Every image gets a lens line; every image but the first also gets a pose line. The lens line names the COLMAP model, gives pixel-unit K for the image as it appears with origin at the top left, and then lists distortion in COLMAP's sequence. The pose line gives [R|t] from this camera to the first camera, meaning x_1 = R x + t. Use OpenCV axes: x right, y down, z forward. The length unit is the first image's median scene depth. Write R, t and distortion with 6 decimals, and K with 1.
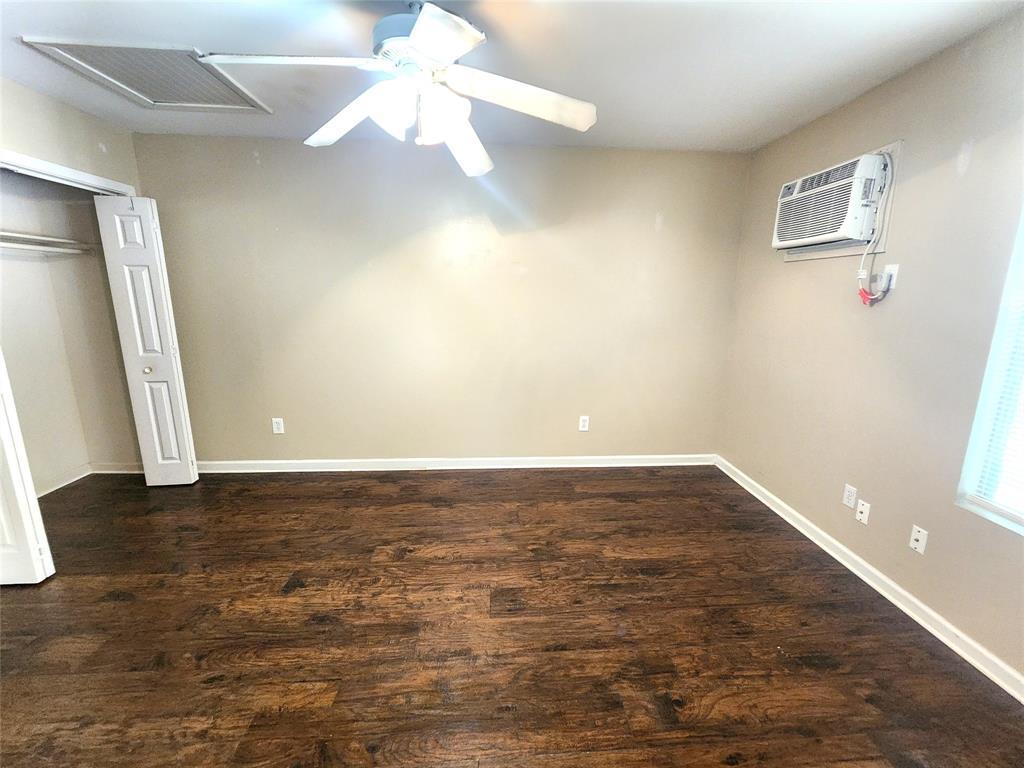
lens RADIAL K [[420.0, 0, 517.1], [0, 420.0, 380.2], [0, 0, 1]] dist [0.000458, -0.001482]
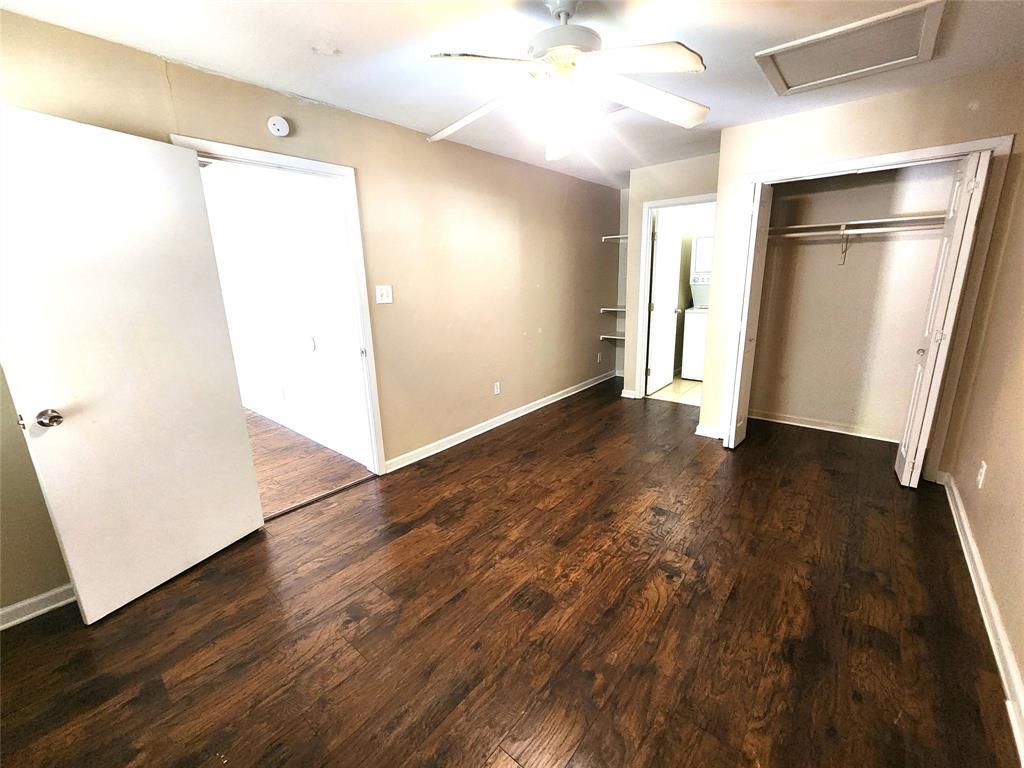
lens RADIAL K [[420.0, 0, 514.3], [0, 420.0, 382.4], [0, 0, 1]] dist [0.000458, -0.001482]
pose [[-0.684373, 0.188964, -0.704220, 0.590208], [-0.132899, 0.917326, 0.375300, -0.281901], [0.716918, 0.350436, -0.602681, 1.388924]]
